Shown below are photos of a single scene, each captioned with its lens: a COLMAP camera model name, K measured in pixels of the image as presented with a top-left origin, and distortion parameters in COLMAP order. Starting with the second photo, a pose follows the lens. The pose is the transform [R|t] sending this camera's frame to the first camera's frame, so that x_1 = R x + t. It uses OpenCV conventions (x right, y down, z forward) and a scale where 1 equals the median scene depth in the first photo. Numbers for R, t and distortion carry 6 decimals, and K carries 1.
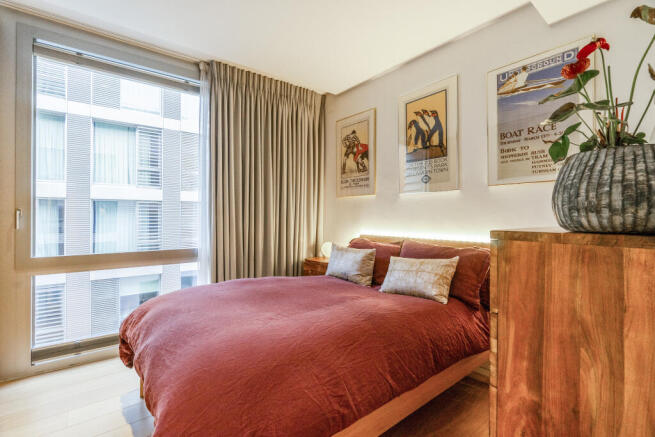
lens RADIAL K [[298.3, 0, 326.4], [0, 298.3, 218.9], [0, 0, 1]] dist [-0.008249, 0.000492]
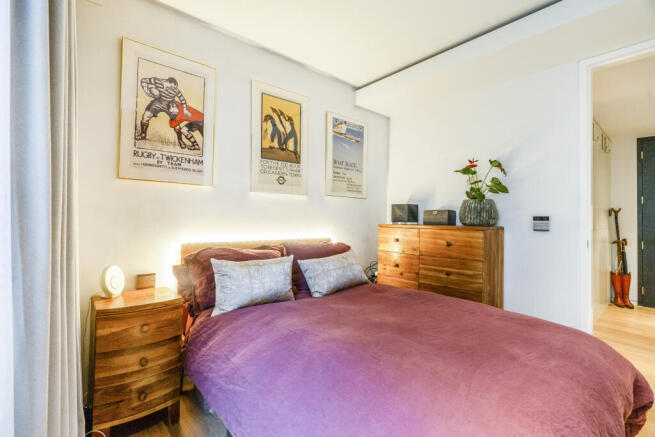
lens RADIAL K [[298.3, 0, 326.4], [0, 298.3, 217.6], [0, 0, 1]] dist [-0.008249, 0.000492]
pose [[-0.025371, 0.000906, 0.999678, -0.669848], [-0.006884, 0.999976, -0.001081, -0.007259], [-0.999654, -0.006910, -0.025364, 0.861584]]
